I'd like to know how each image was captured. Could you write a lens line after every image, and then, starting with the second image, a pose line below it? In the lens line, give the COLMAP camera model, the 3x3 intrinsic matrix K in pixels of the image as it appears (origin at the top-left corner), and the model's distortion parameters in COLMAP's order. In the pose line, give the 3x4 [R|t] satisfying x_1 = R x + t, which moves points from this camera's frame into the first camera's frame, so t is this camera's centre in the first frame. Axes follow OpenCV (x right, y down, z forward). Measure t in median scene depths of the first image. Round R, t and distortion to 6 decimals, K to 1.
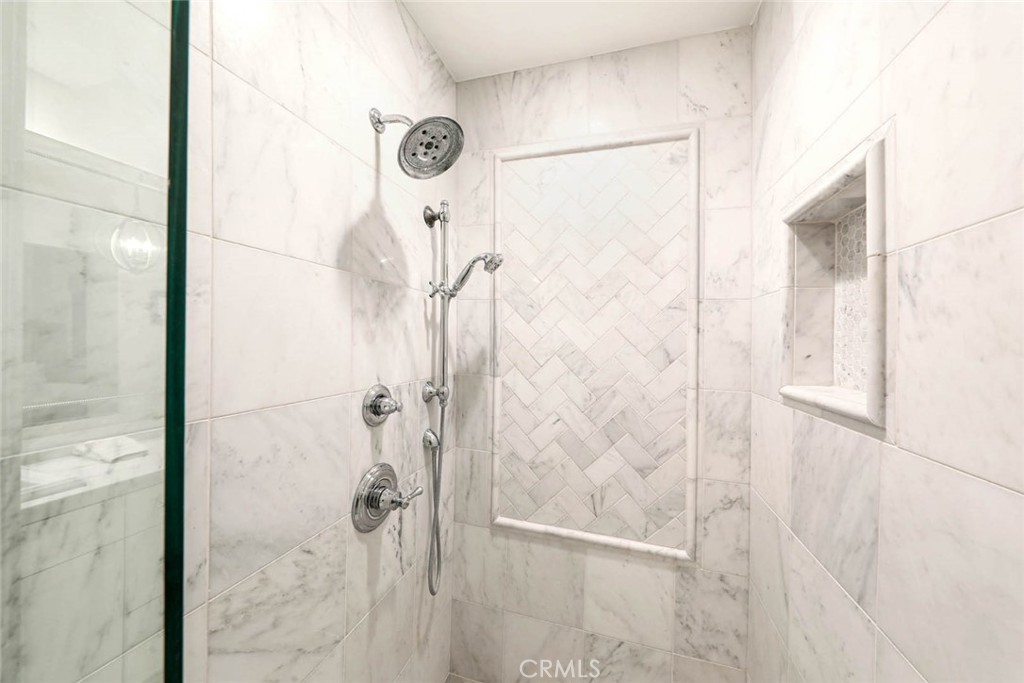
lens RADIAL K [[353.9, 0, 509.9], [0, 353.9, 339.9], [0, 0, 1]] dist [-0.010367, -0.000002]
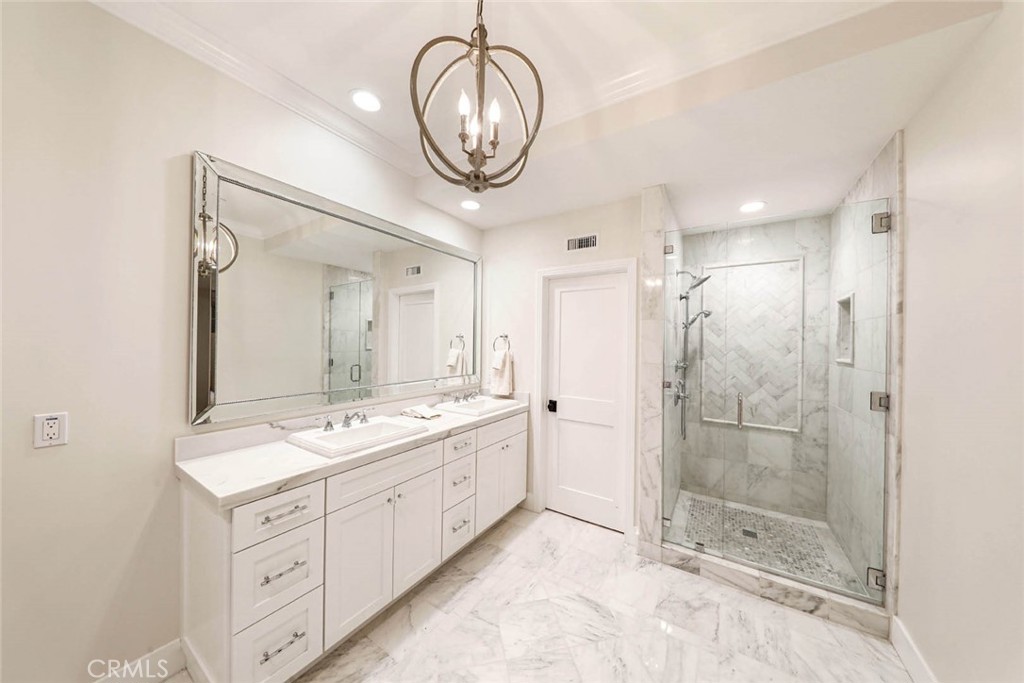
lens RADIAL K [[329.1, 0, 514.2], [0, 329.1, 349.4], [0, 0, 1]] dist [-0.000097, -0.000124]
pose [[0.964828, -0.005275, -0.262828, -0.784728], [0.009262, 0.999860, 0.013931, -0.007217], [0.262718, -0.015876, 0.964742, -1.693799]]
